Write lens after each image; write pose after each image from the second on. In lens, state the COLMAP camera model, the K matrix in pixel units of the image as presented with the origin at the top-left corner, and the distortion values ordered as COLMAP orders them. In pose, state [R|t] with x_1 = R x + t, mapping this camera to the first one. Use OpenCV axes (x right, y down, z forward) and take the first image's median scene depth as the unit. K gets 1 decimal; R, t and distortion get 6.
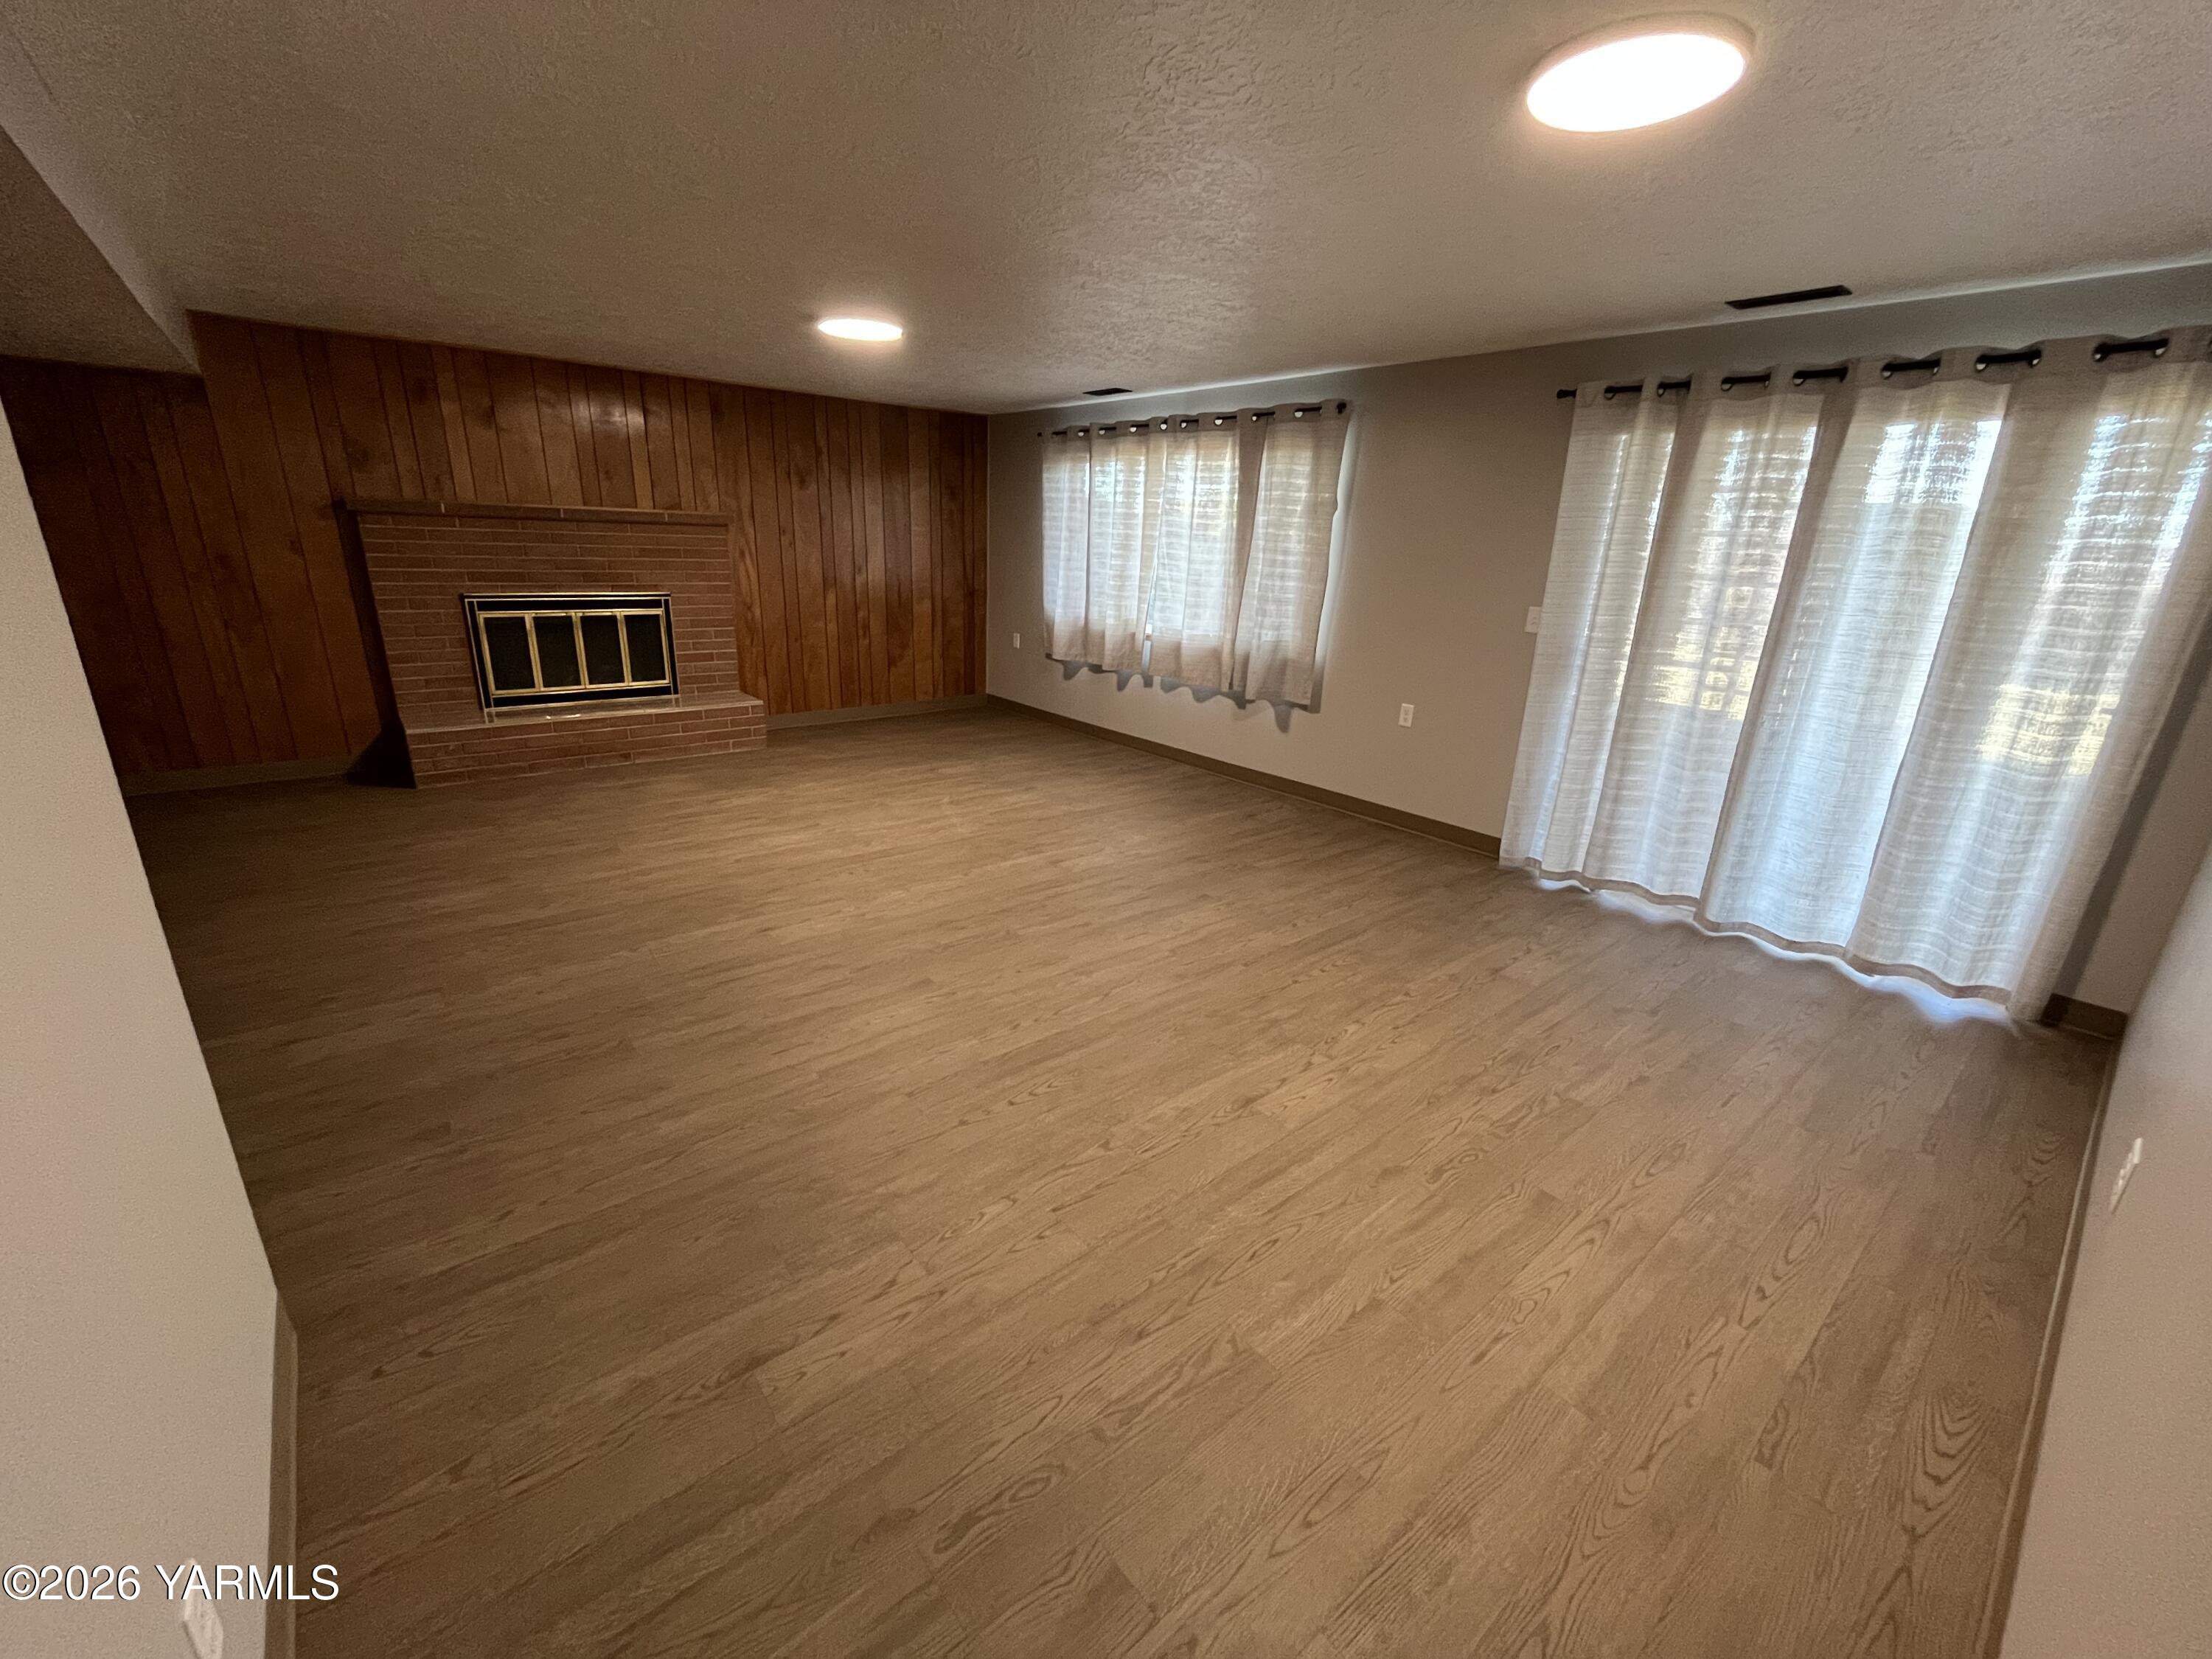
lens RADIAL K [[892.4, 0, 1103.0], [0, 892.4, 829.9], [0, 0, 1]] dist [-0.003856, 0.000064]
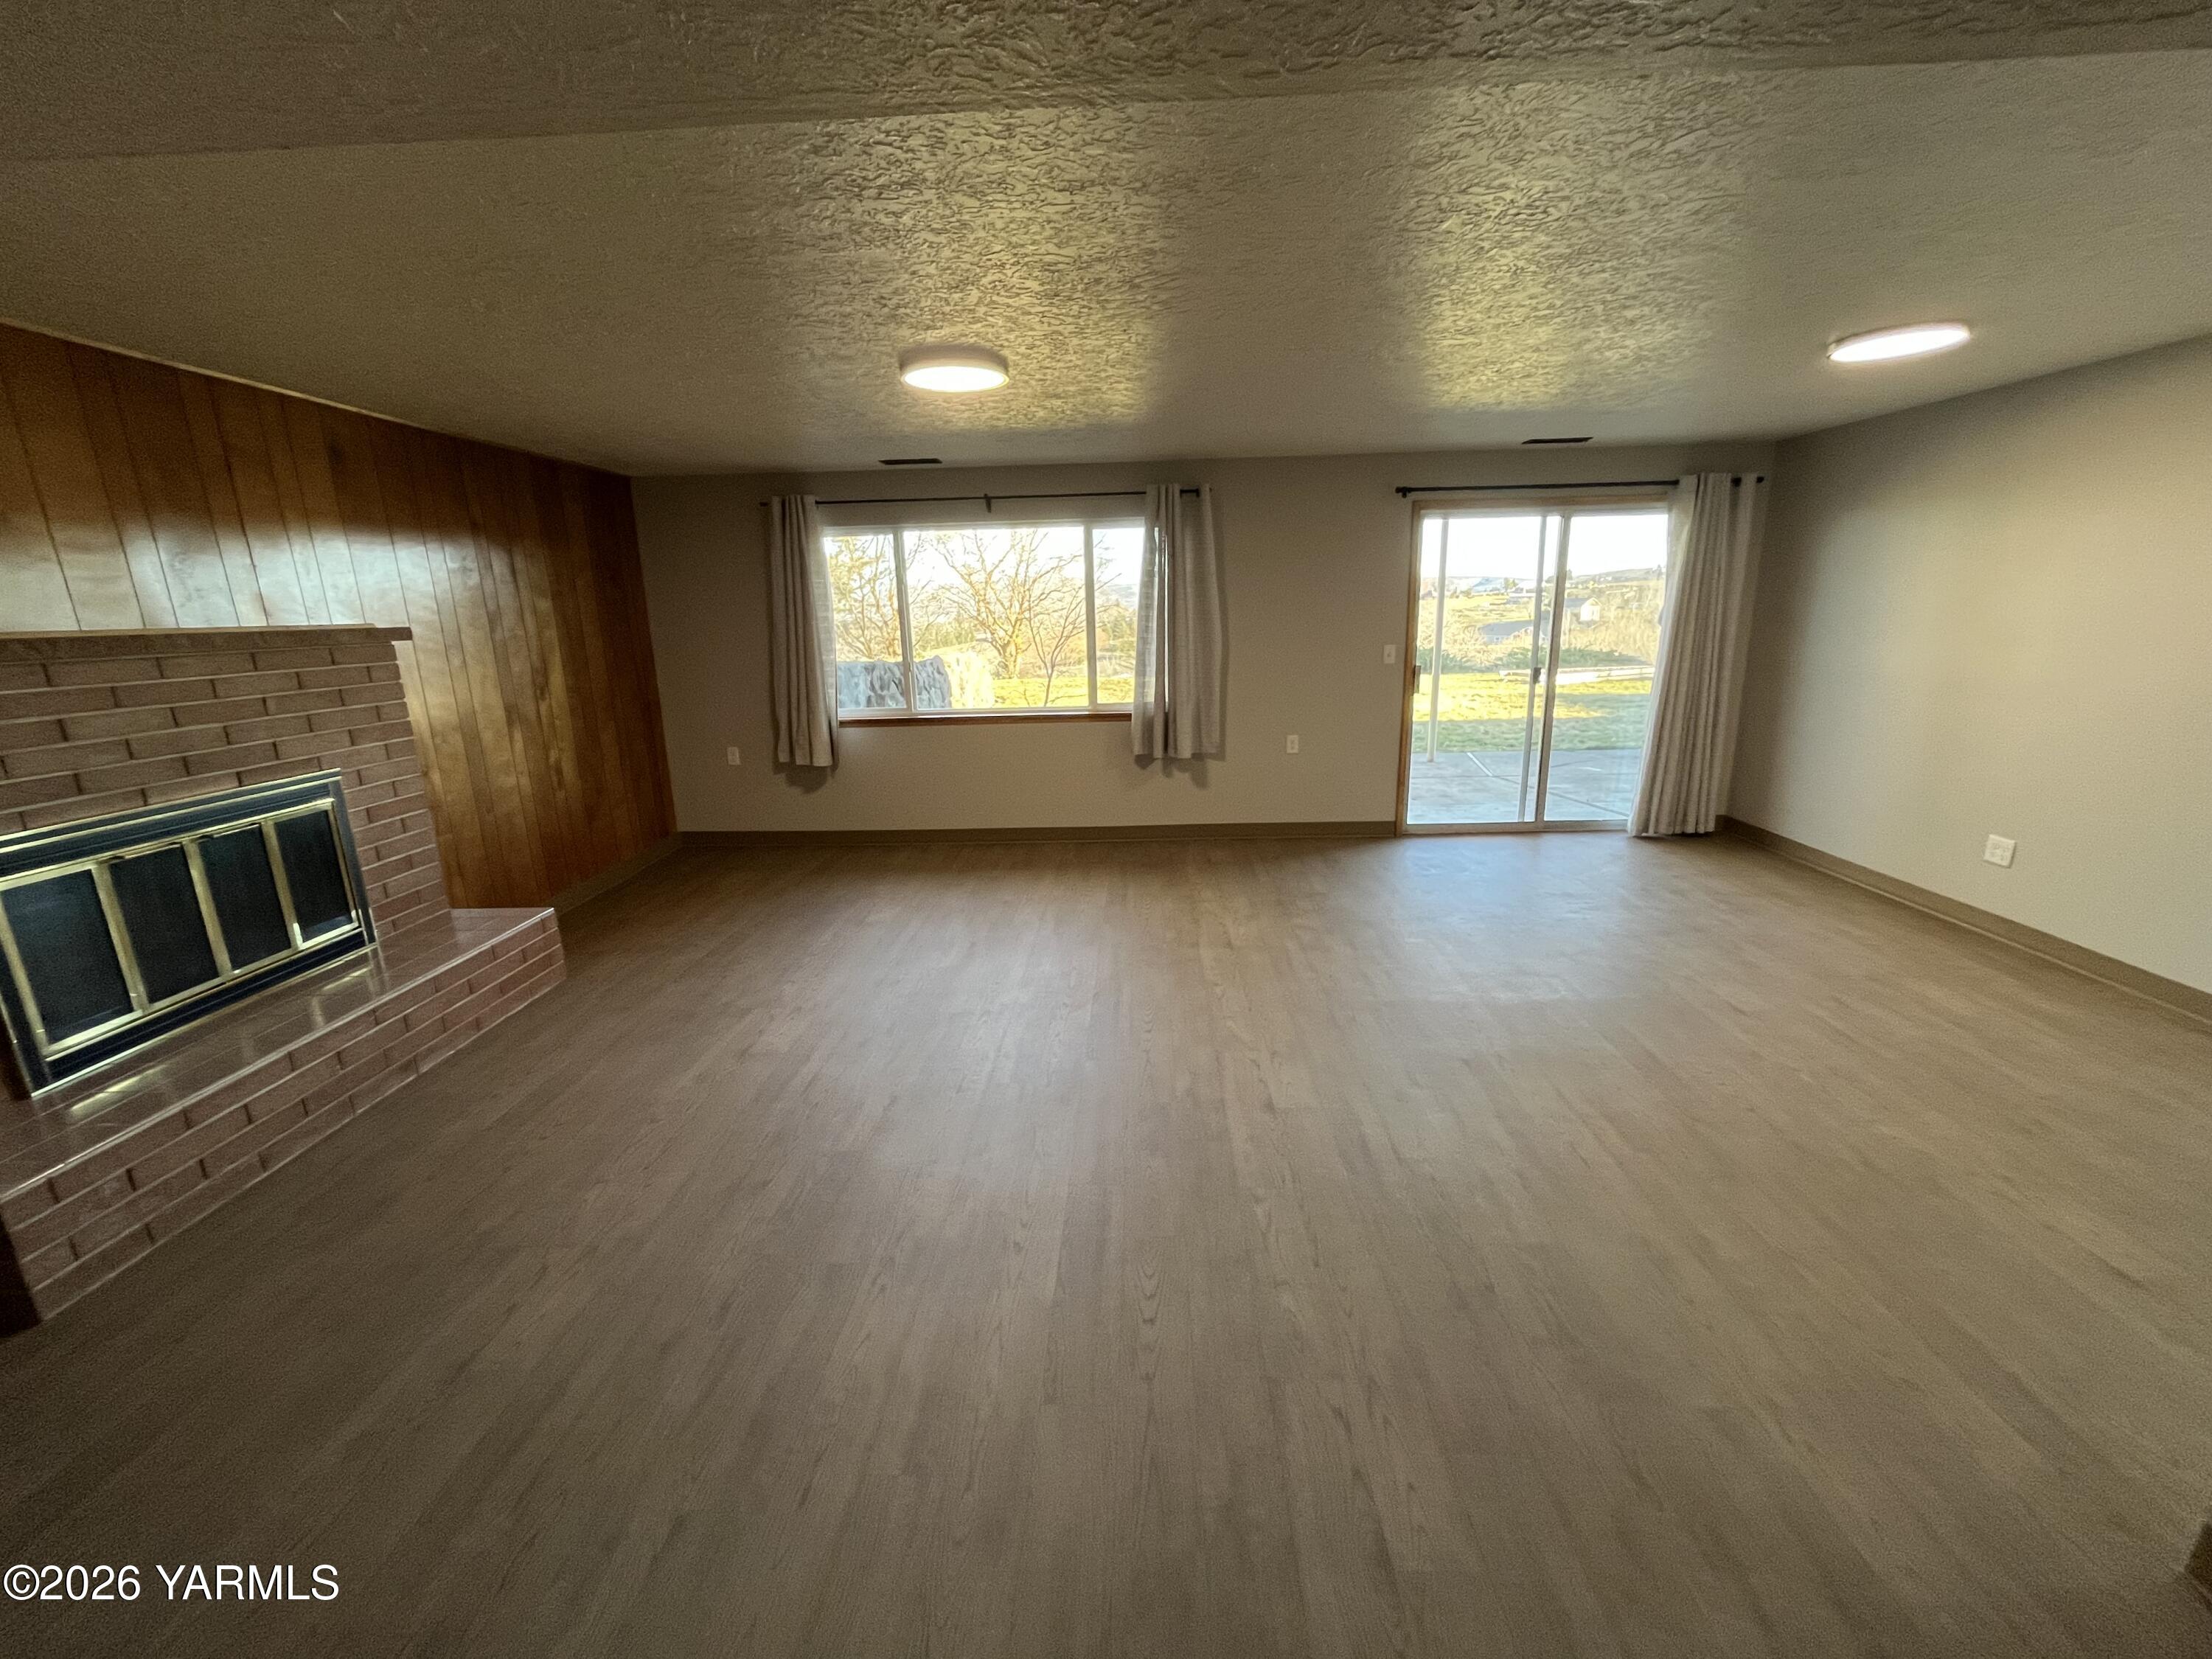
lens RADIAL K [[892.4, 0, 1107.0], [0, 892.4, 824.8], [0, 0, 1]] dist [-0.003856, 0.000064]
pose [[0.666656, -0.230741, 0.708751, -0.612031], [0.281987, 0.958279, 0.046739, -0.131387], [-0.689966, 0.168700, 0.703908, 0.301970]]
